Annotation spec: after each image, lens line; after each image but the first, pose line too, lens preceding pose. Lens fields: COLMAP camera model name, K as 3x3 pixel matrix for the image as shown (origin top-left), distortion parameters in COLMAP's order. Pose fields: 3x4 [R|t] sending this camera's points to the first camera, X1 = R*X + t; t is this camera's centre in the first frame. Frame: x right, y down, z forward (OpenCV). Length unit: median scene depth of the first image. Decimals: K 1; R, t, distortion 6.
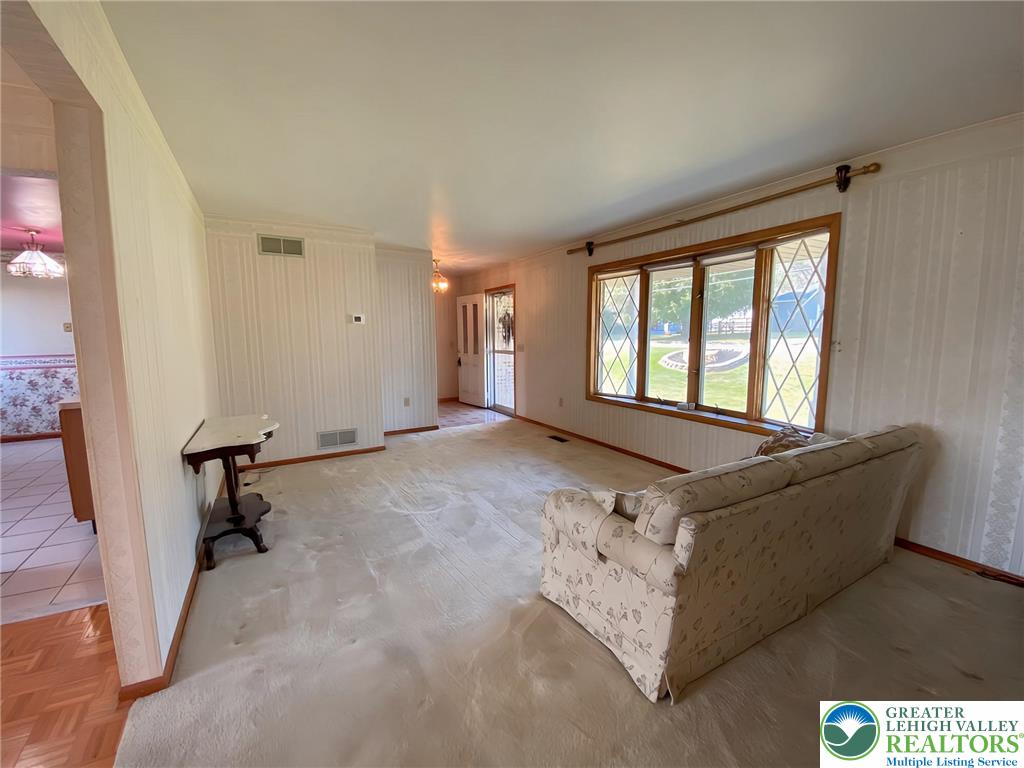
lens RADIAL K [[412.4, 0, 514.8], [0, 412.4, 383.9], [0, 0, 1]] dist [0.029803, -0.024514]
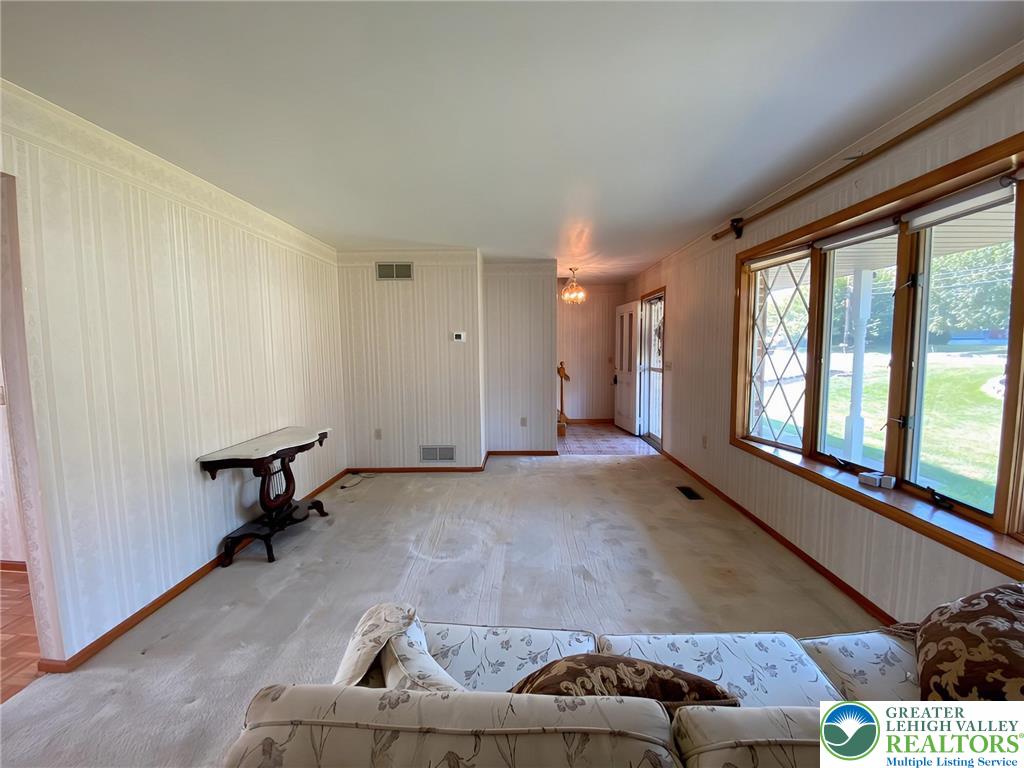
lens RADIAL K [[412.4, 0, 514.8], [0, 412.4, 383.9], [0, 0, 1]] dist [0.029803, -0.024514]
pose [[0.846855, 0.043405, -0.530049, 0.264840], [-0.056719, 0.998351, -0.008865, -0.041562], [0.528790, 0.037571, 0.847921, 0.236900]]
